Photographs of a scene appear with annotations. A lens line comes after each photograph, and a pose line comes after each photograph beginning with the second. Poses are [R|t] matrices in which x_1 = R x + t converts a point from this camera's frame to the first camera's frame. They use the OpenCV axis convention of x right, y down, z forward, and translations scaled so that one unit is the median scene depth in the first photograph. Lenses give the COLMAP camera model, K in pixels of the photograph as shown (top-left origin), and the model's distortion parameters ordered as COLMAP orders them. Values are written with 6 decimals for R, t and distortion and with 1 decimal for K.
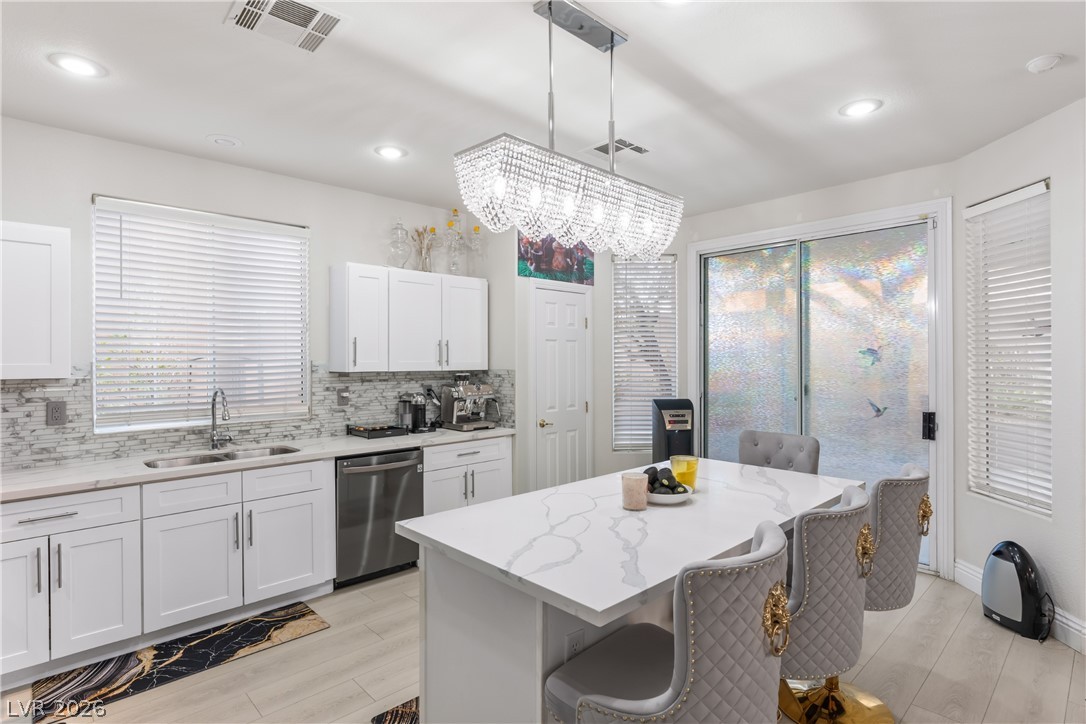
lens RADIAL K [[556.7, 0, 542.6], [0, 556.7, 354.8], [0, 0, 1]] dist [-0.004830, 0.000301]
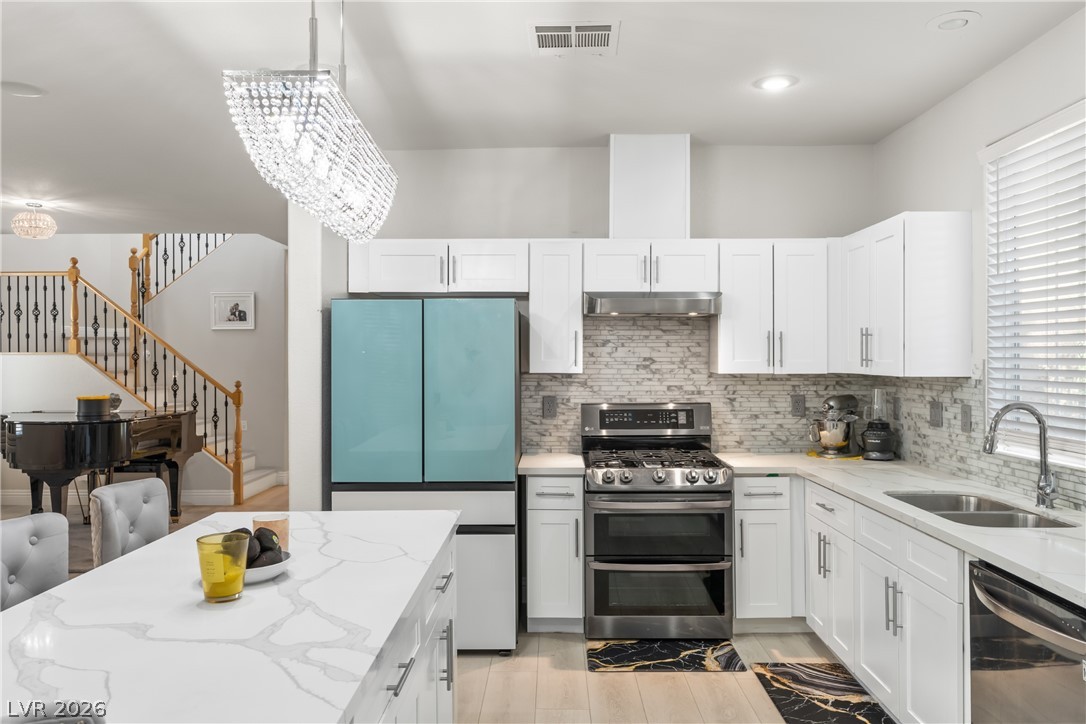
lens RADIAL K [[818.2, 0, 547.1], [0, 818.2, 355.8], [0, 0, 1]] dist [0.008621, -0.003111]
pose [[-0.697365, 0.005484, -0.716695, 0.389776], [0.010260, 0.999945, -0.002331, 0.003897], [0.716643, -0.008979, -0.697383, 1.142648]]
